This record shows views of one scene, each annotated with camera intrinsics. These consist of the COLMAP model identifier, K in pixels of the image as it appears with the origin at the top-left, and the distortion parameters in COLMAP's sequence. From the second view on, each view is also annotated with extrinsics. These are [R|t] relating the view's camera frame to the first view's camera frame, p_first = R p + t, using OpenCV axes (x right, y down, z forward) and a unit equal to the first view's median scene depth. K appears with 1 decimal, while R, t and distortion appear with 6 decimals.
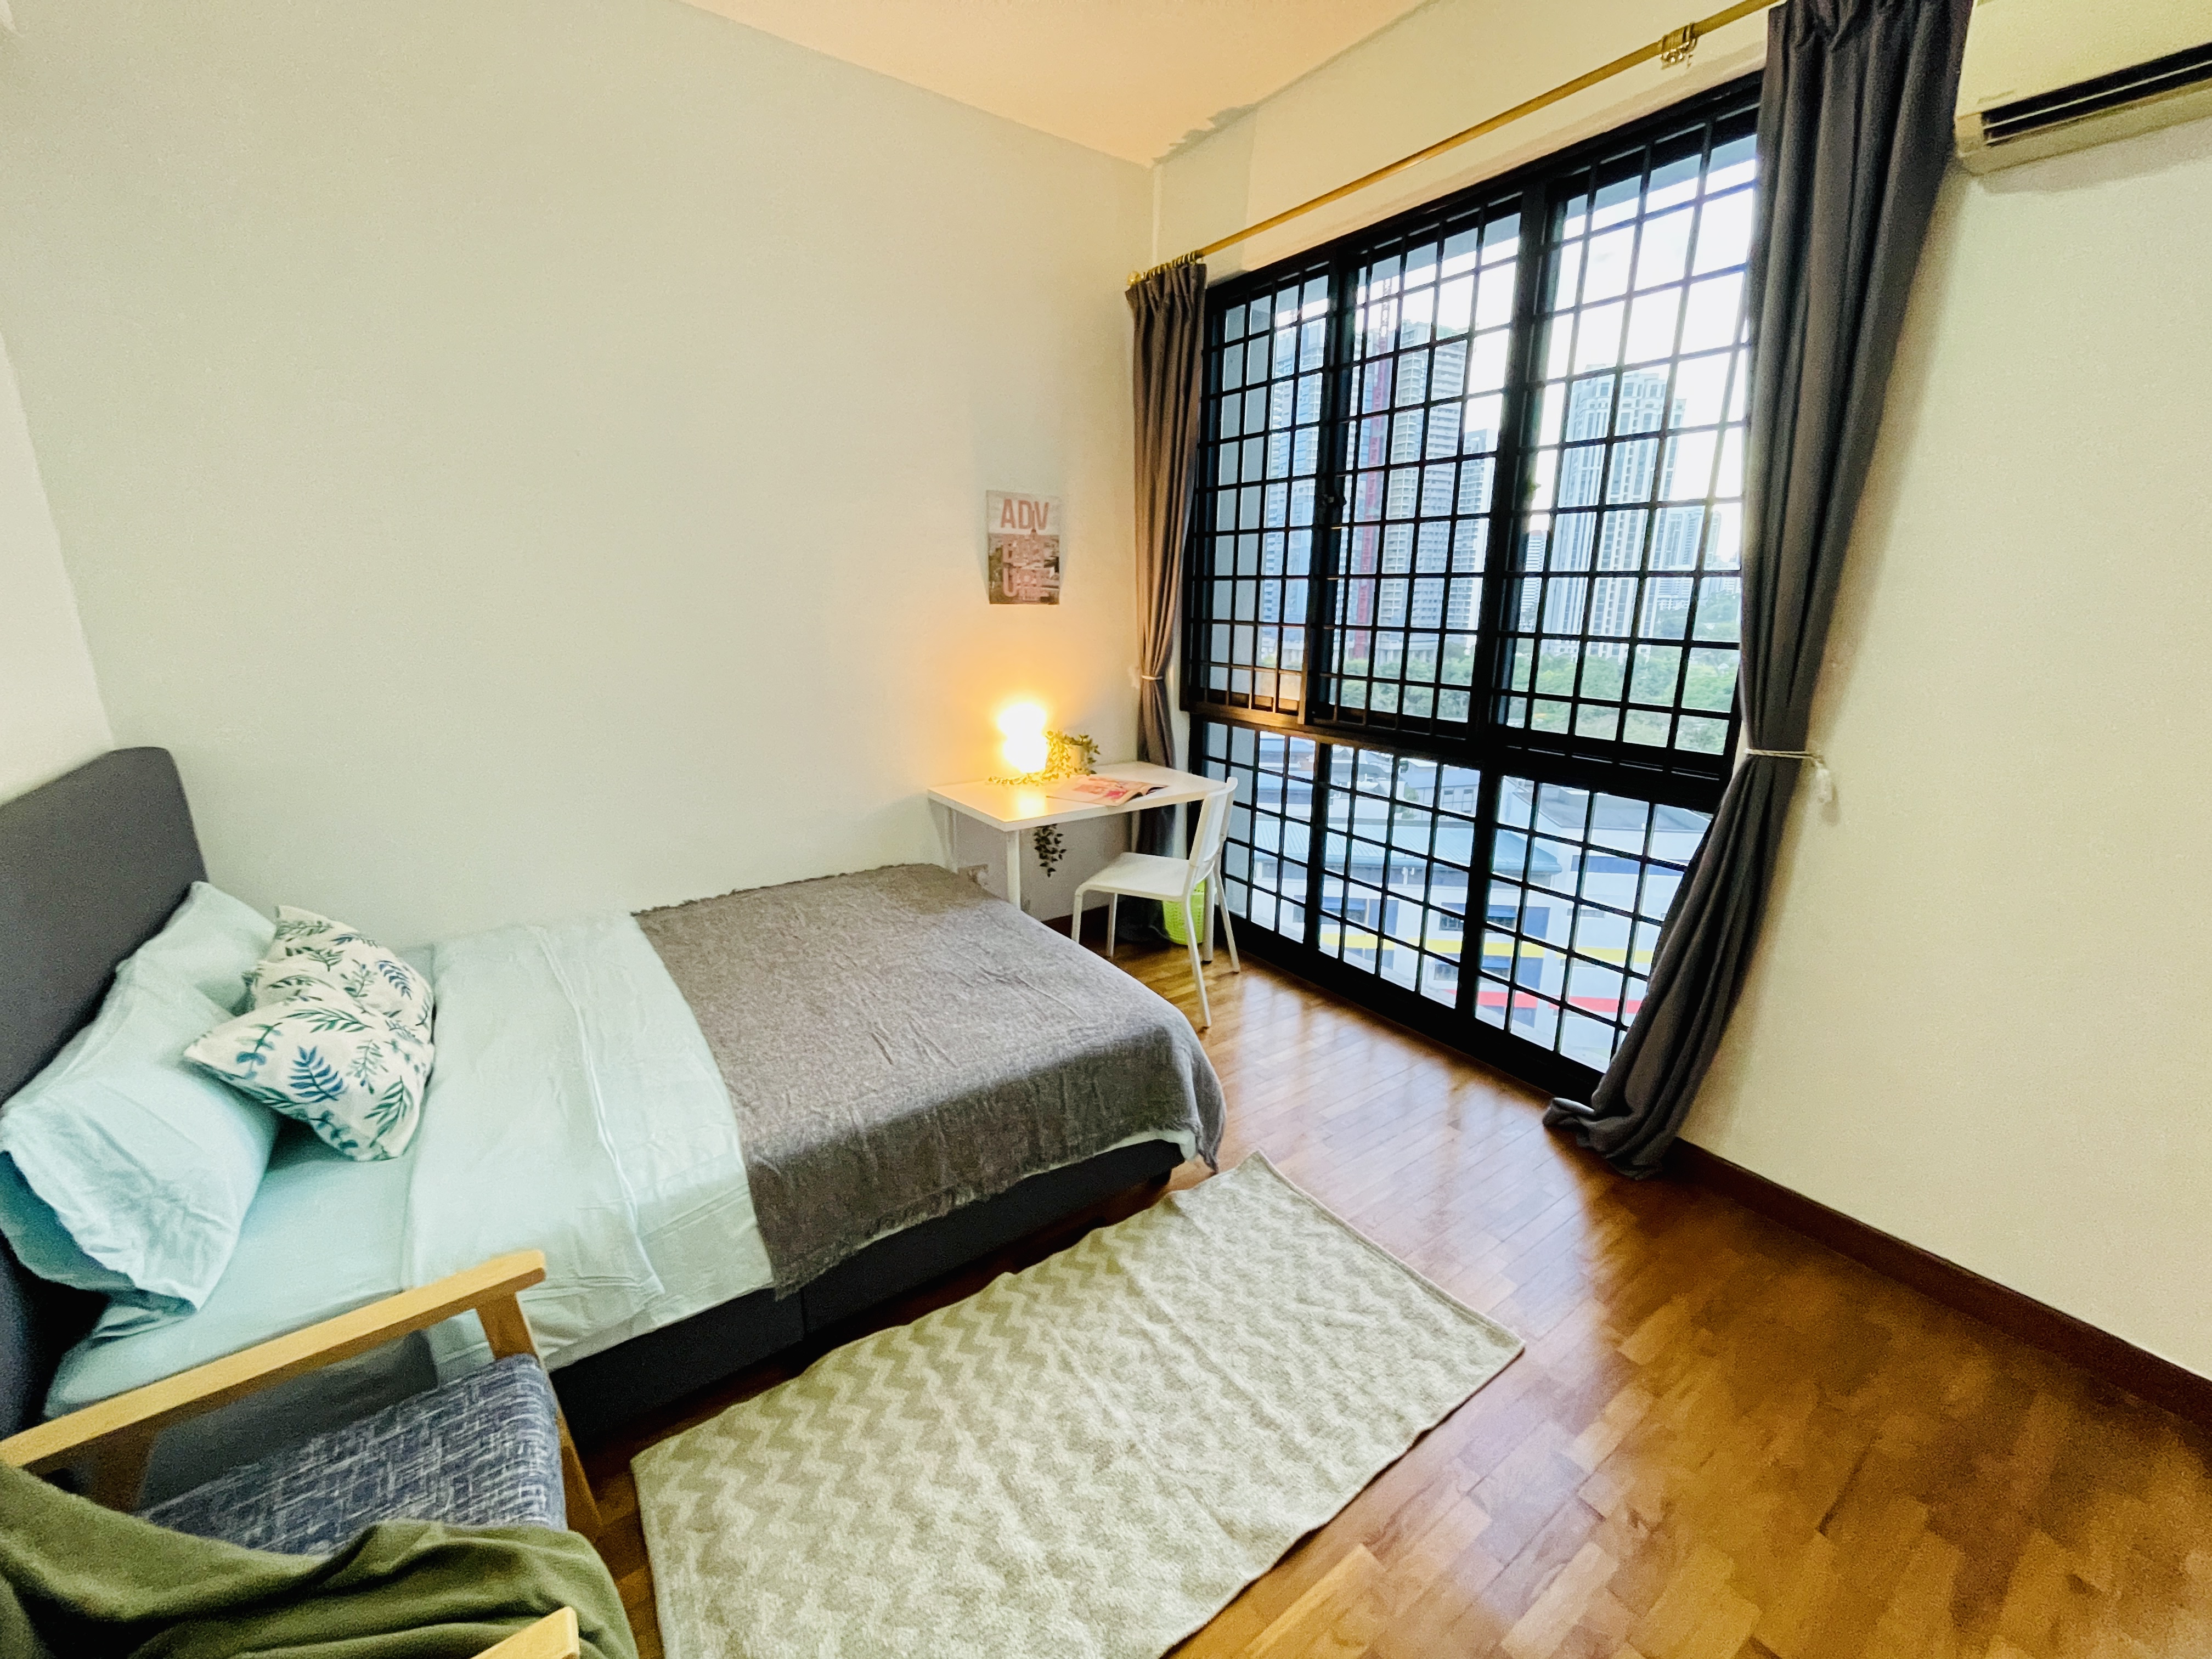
lens RADIAL K [[891.8, 0, 1106.9], [0, 891.8, 821.1], [0, 0, 1]] dist [-0.002738, -0.000169]
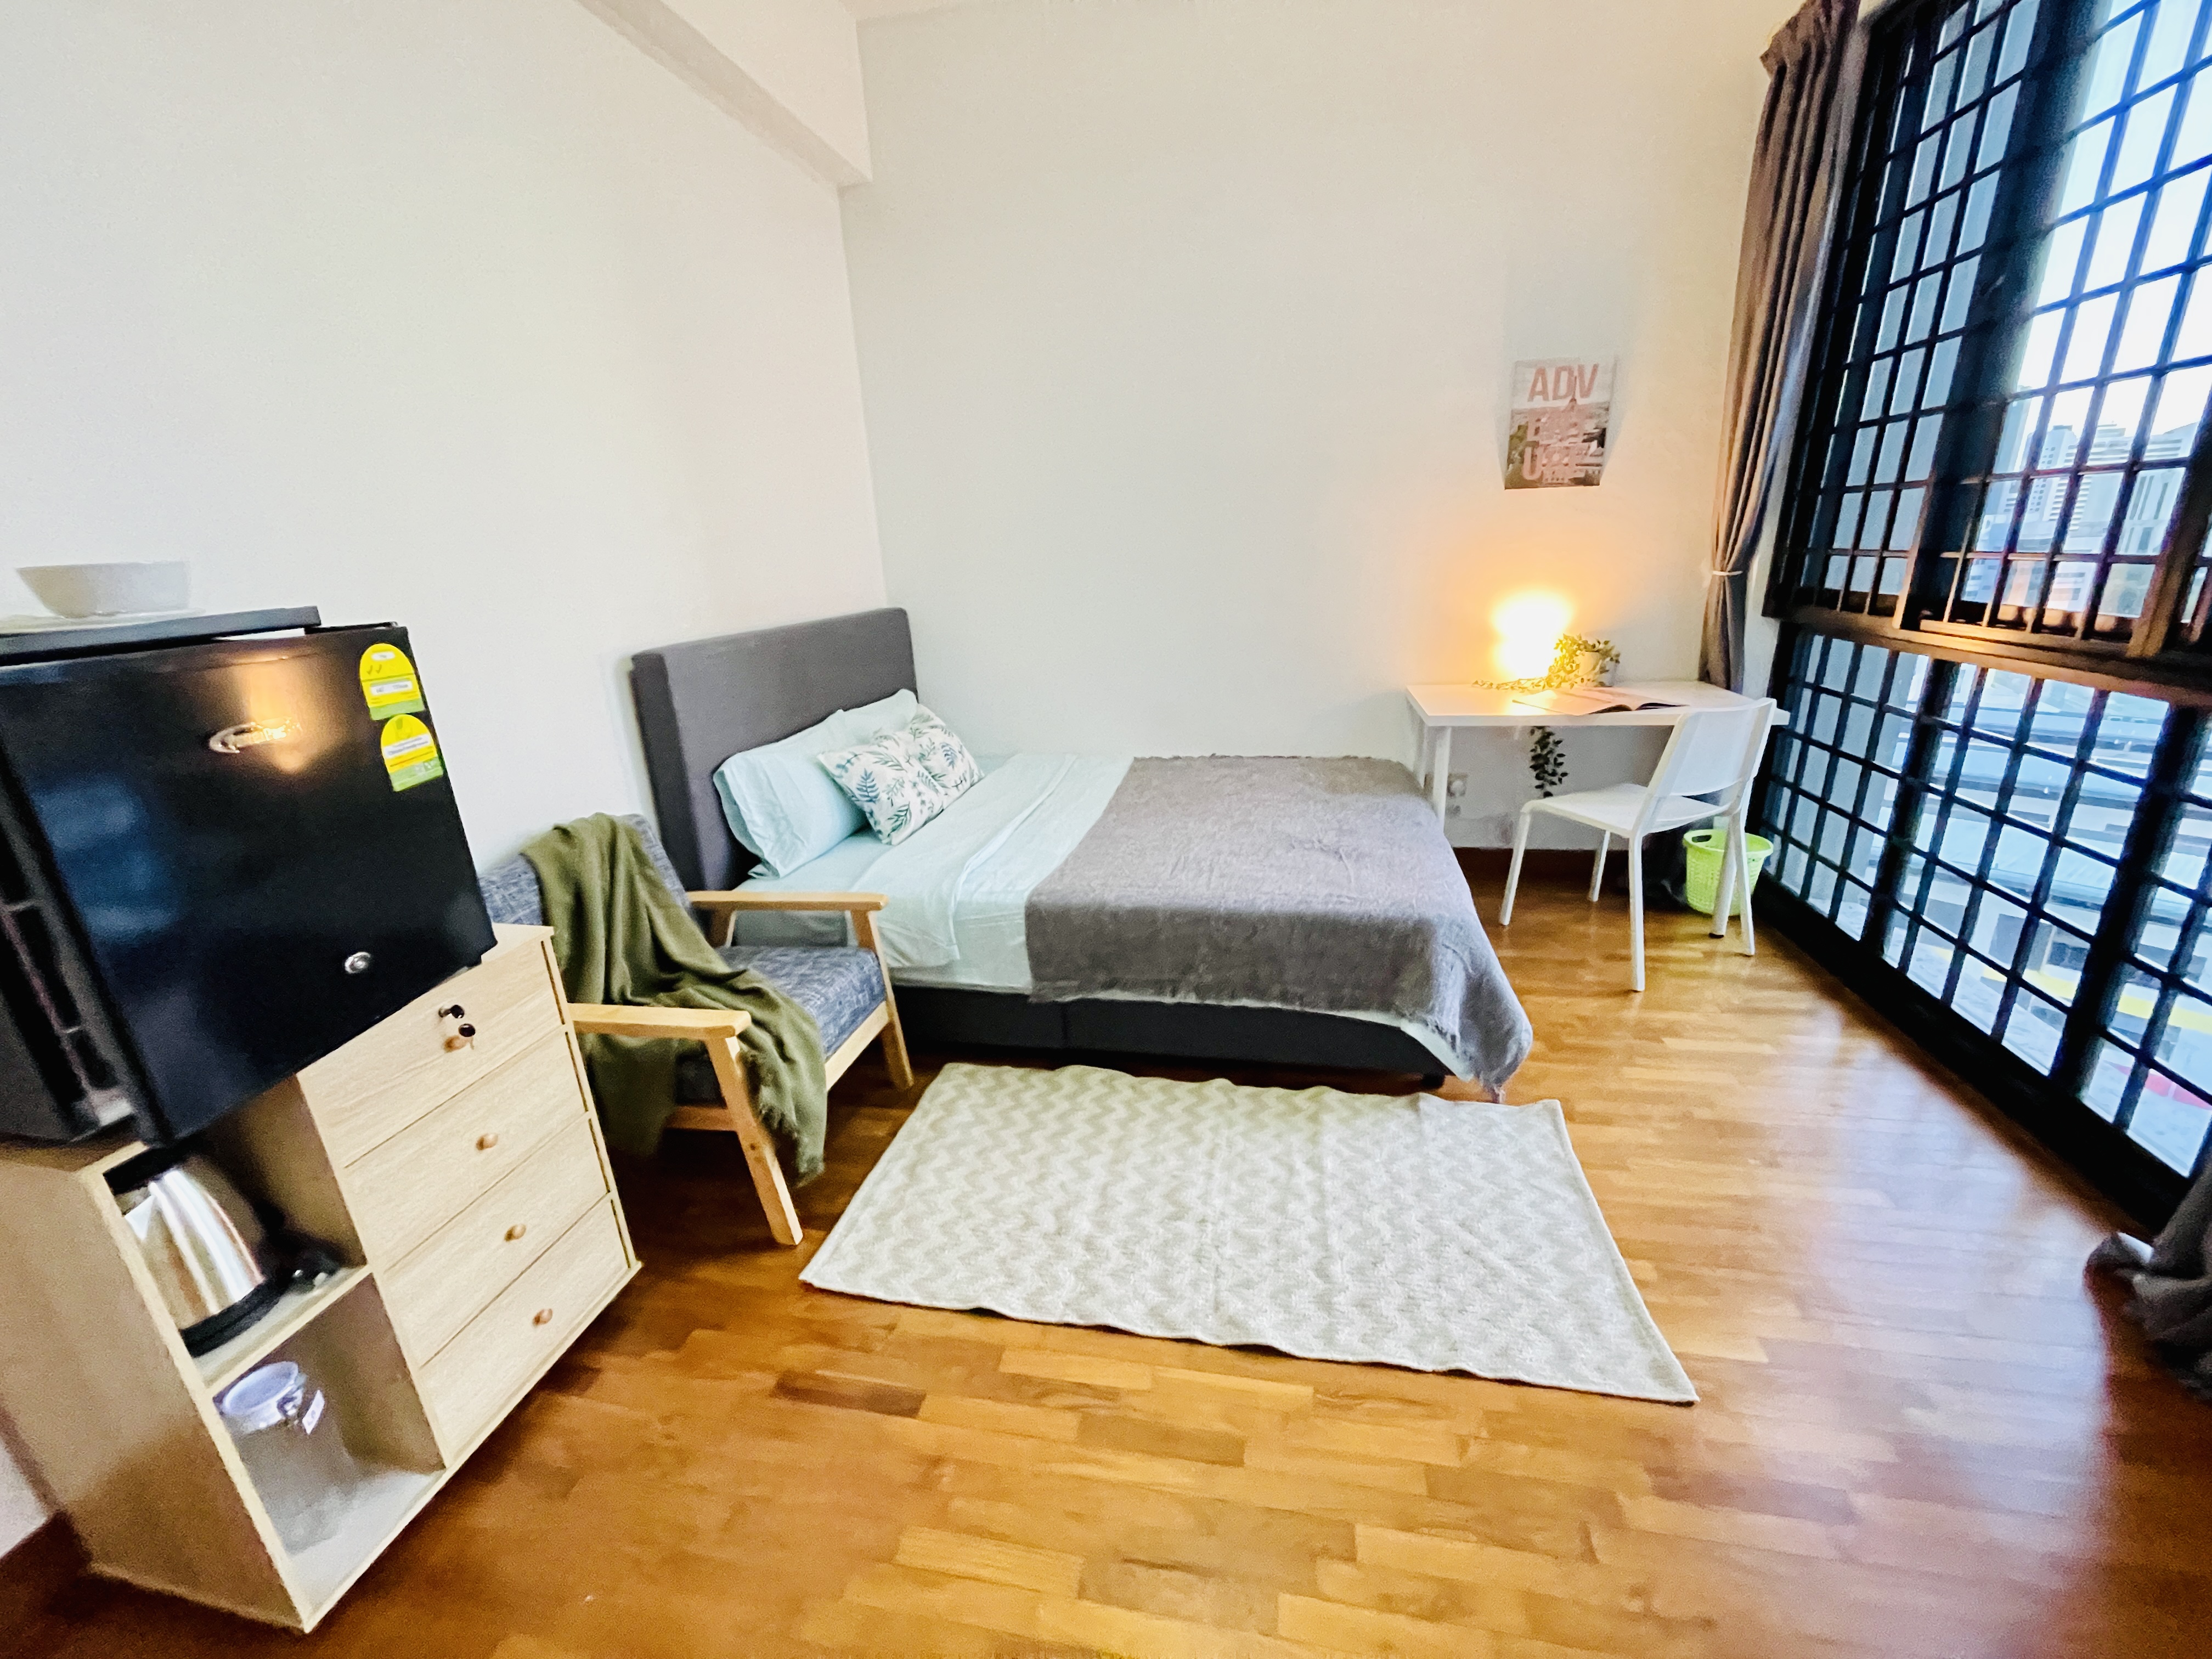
lens RADIAL K [[892.7, 0, 1105.0], [0, 892.7, 842.9], [0, 0, 1]] dist [-0.001657, -0.000424]
pose [[0.686818, 0.195459, -0.700055, 0.367776], [-0.133920, 0.980704, 0.142430, 0.047220], [0.714385, -0.004072, 0.699741, 0.064658]]
